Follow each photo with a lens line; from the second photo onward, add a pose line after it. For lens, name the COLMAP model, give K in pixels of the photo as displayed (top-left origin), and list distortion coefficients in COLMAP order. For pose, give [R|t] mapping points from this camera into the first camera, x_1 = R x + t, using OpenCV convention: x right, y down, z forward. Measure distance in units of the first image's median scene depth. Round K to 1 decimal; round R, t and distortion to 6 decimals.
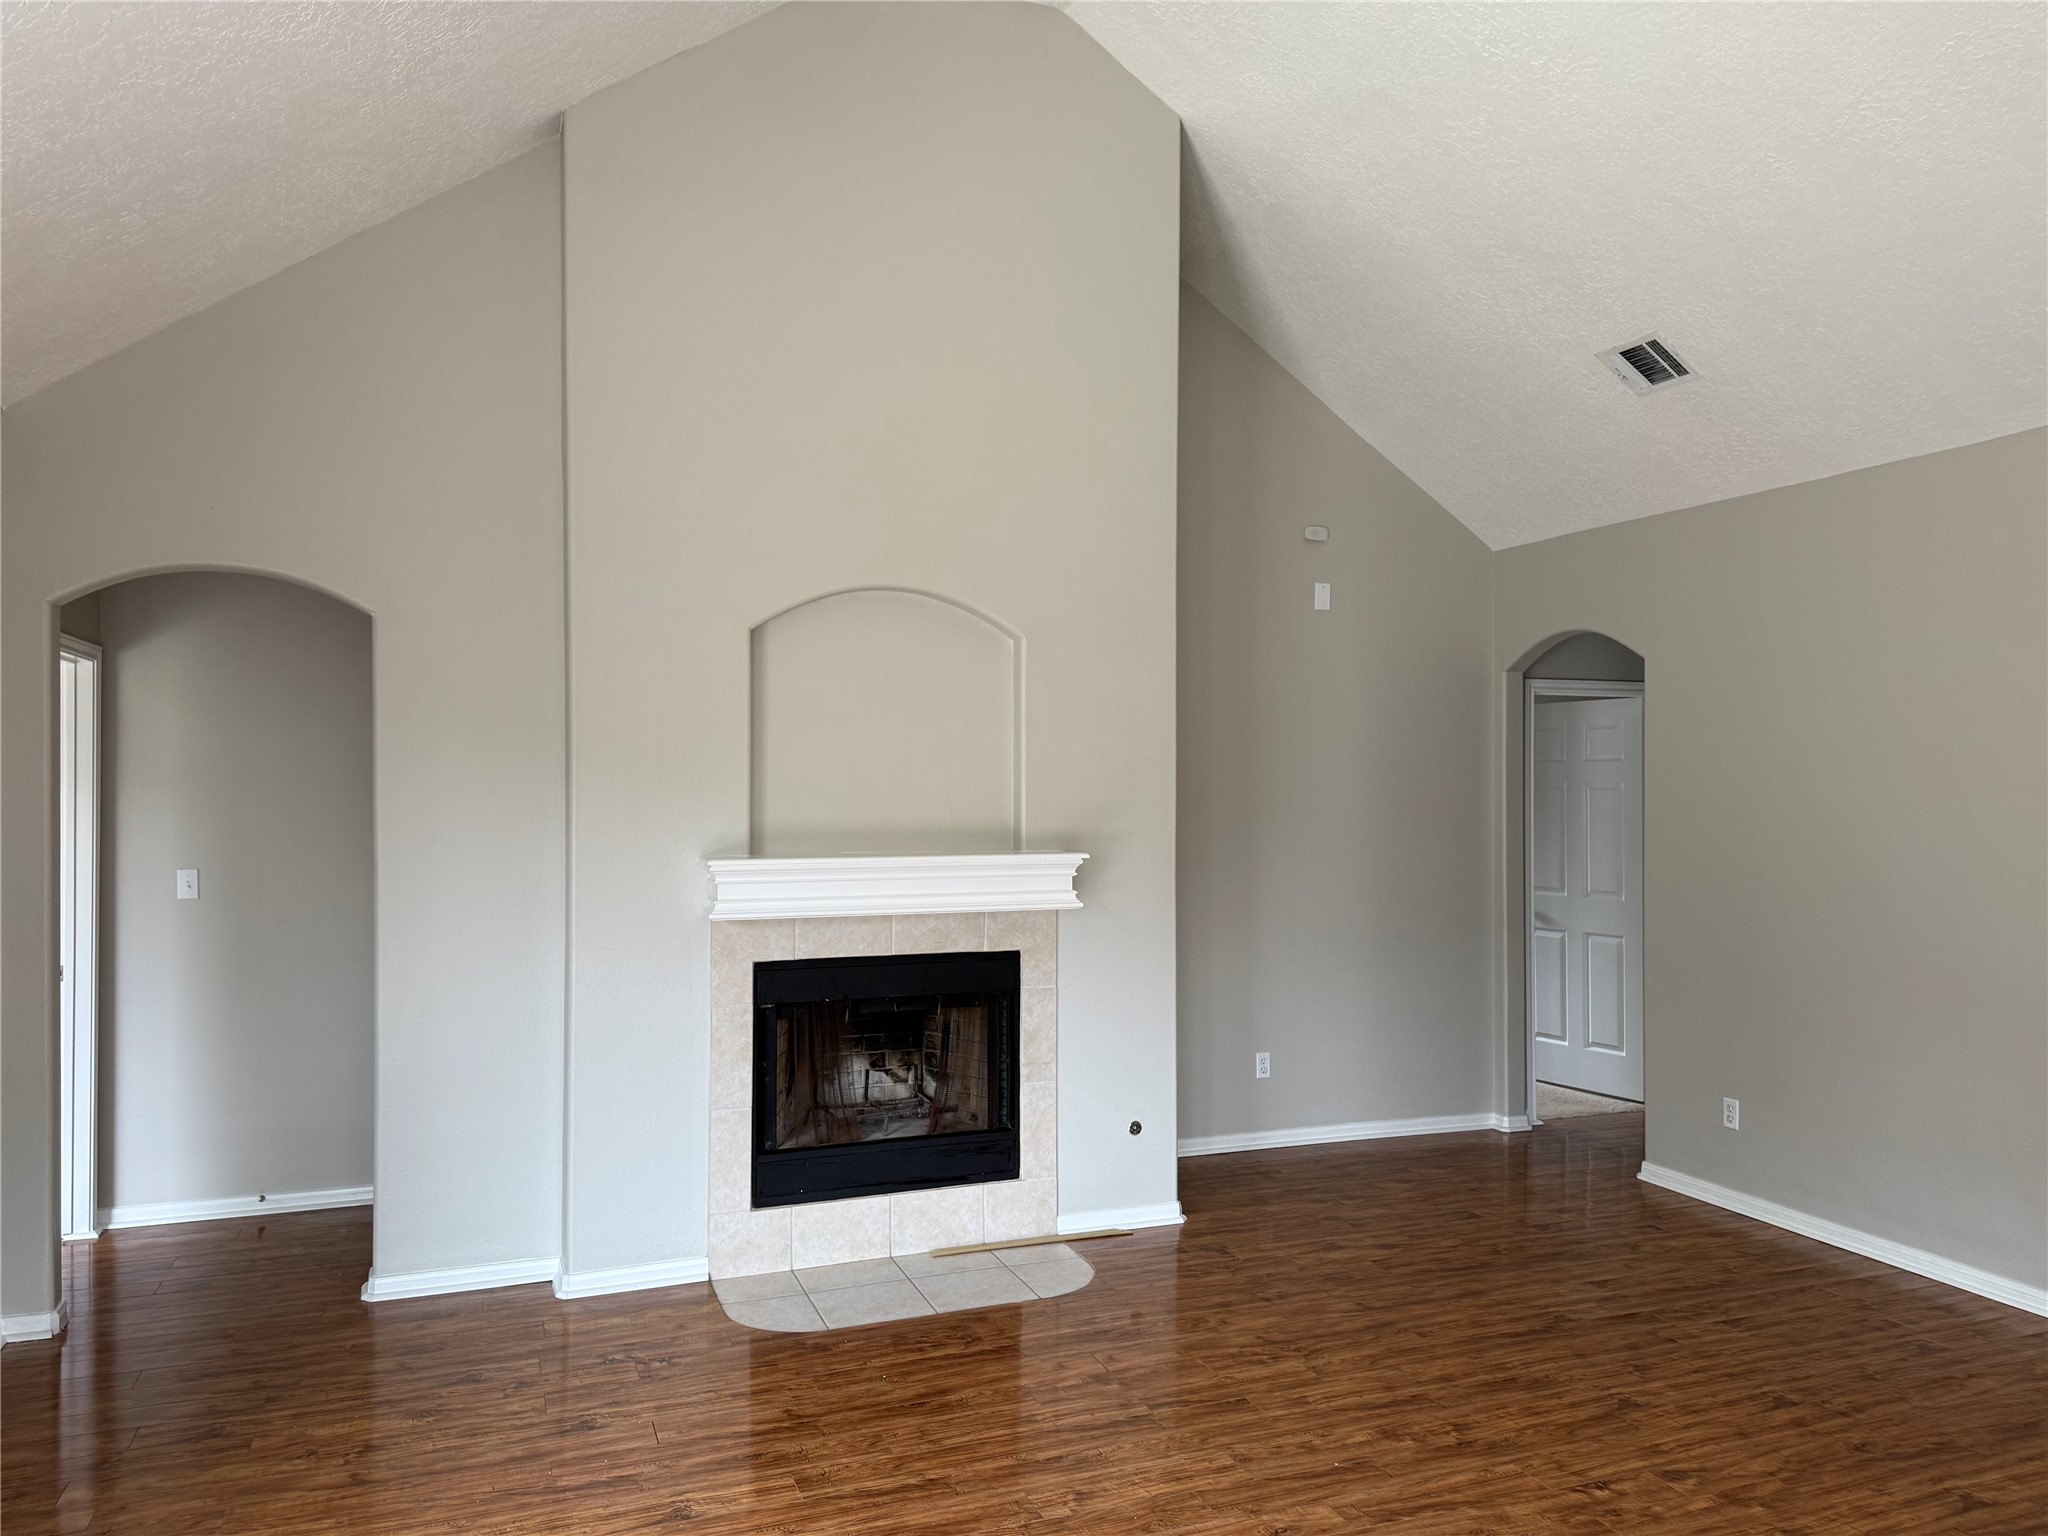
lens RADIAL K [[1439.1, 0, 1024.0], [0, 1439.1, 768.0], [0, 0, 1]] dist [0.095755, -0.118482]
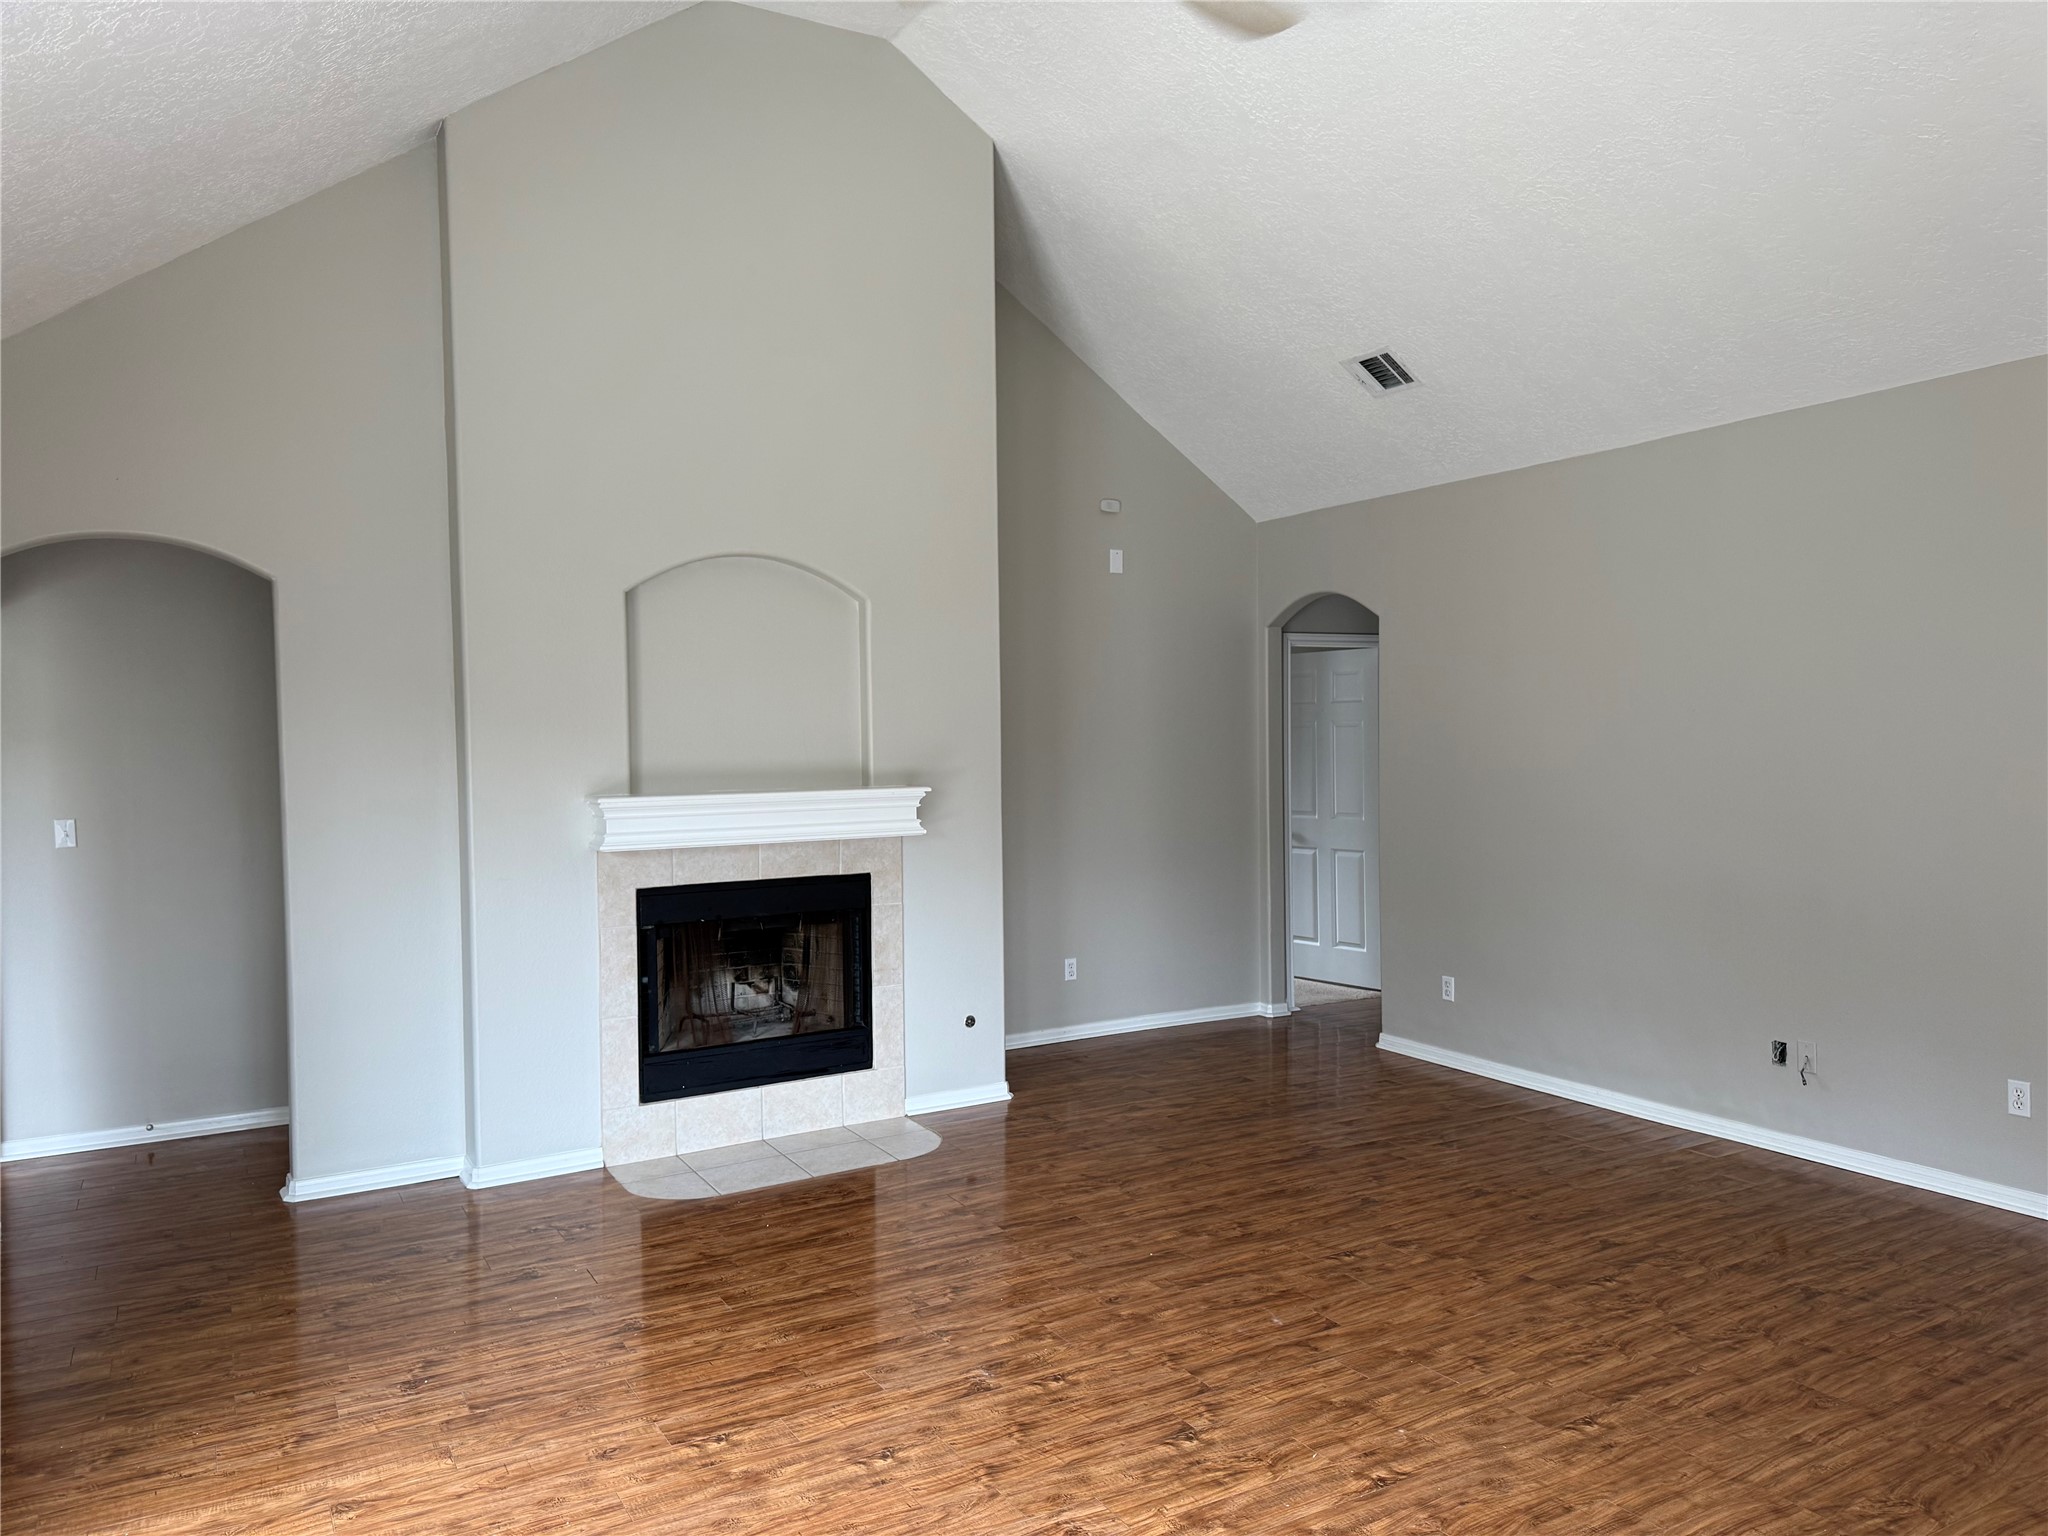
lens RADIAL K [[1439.1, 0, 1024.0], [0, 1439.1, 768.0], [0, 0, 1]] dist [0.095755, -0.118482]
pose [[0.987287, -0.018316, 0.157886, -0.064899], [0.012489, 0.999206, 0.037825, 0.001017], [-0.158454, -0.035373, 0.986733, -0.160651]]
